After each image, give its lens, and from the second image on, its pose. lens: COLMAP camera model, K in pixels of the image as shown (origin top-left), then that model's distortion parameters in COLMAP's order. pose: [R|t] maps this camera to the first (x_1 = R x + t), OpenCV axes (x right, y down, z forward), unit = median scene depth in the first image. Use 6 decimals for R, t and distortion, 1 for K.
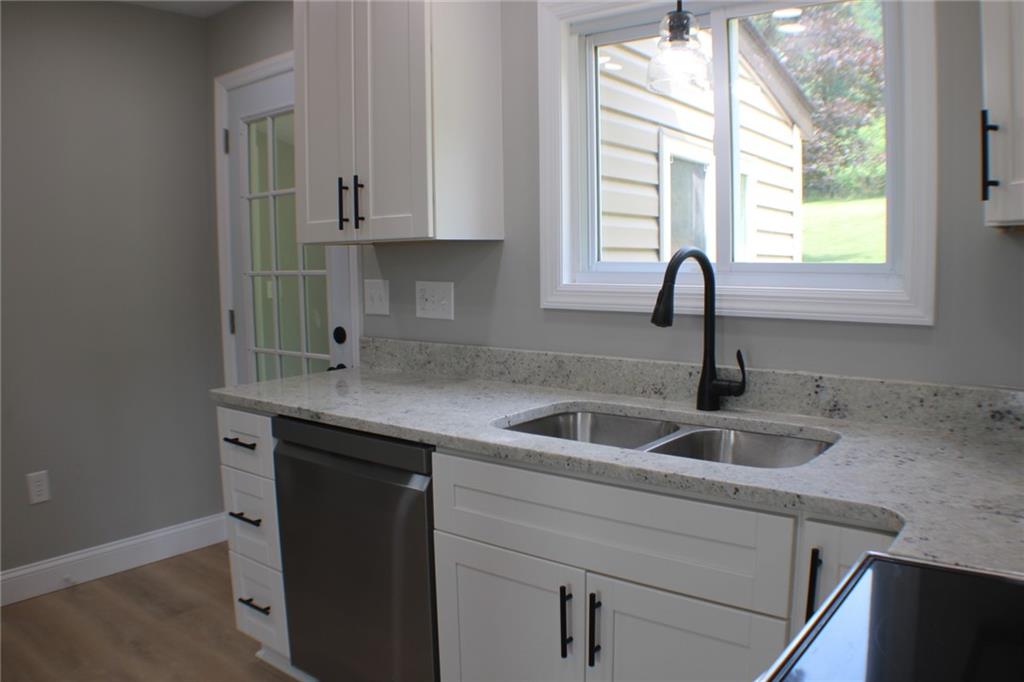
lens RADIAL K [[804.1, 0, 512.0], [0, 804.1, 341.0], [0, 0, 1]] dist [-0.203641, 0.097900]
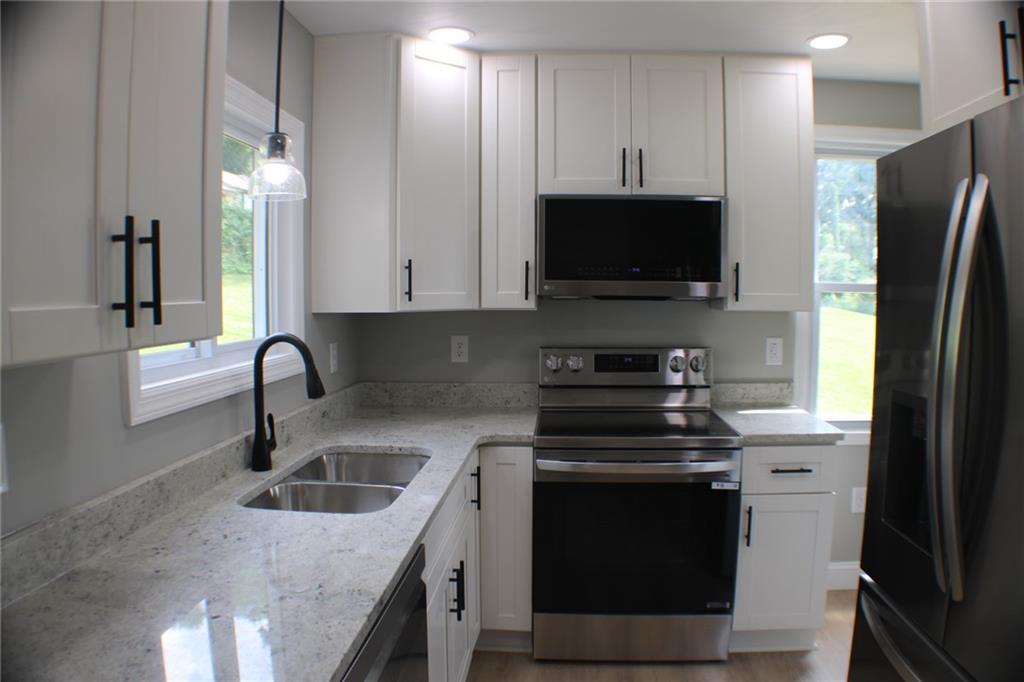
lens RADIAL K [[711.2, 0, 512.0], [0, 711.2, 341.0], [0, 0, 1]] dist [-0.232220, 0.098162]
pose [[-0.552730, -0.038388, 0.832476, -0.672011], [0.110193, 0.986801, 0.118668, -0.153371], [-0.826043, 0.157324, -0.541204, 1.031960]]
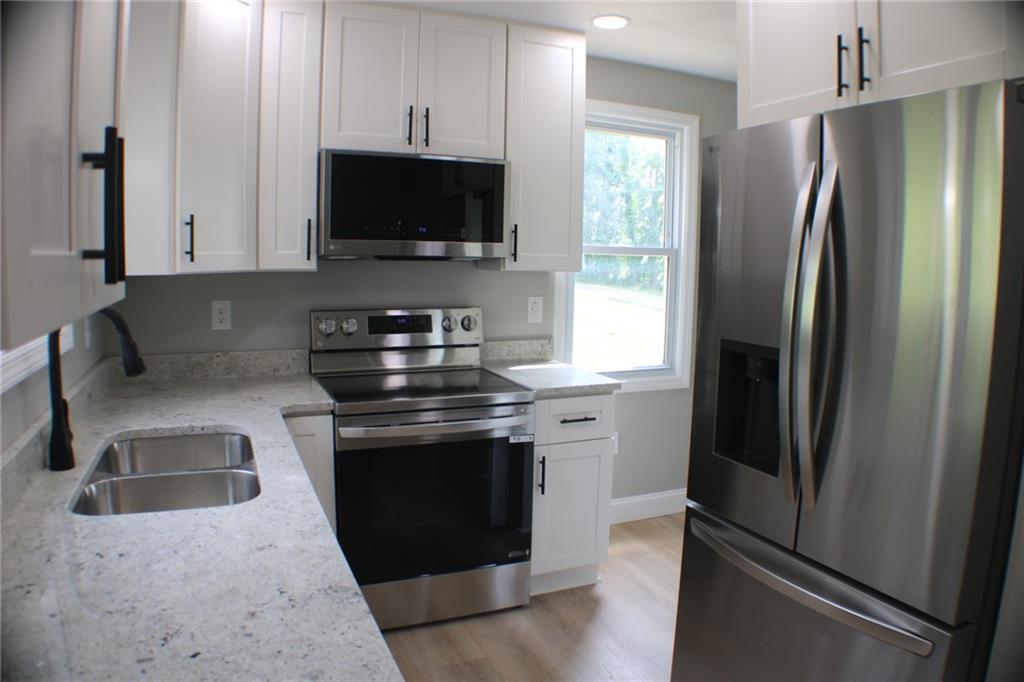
lens RADIAL K [[711.2, 0, 512.0], [0, 711.2, 341.0], [0, 0, 1]] dist [-0.232220, 0.098162]
pose [[-0.877110, -0.050441, 0.477633, -0.501526], [0.058463, 0.975862, 0.210416, -0.164964], [-0.476717, 0.212482, -0.852990, 1.165521]]
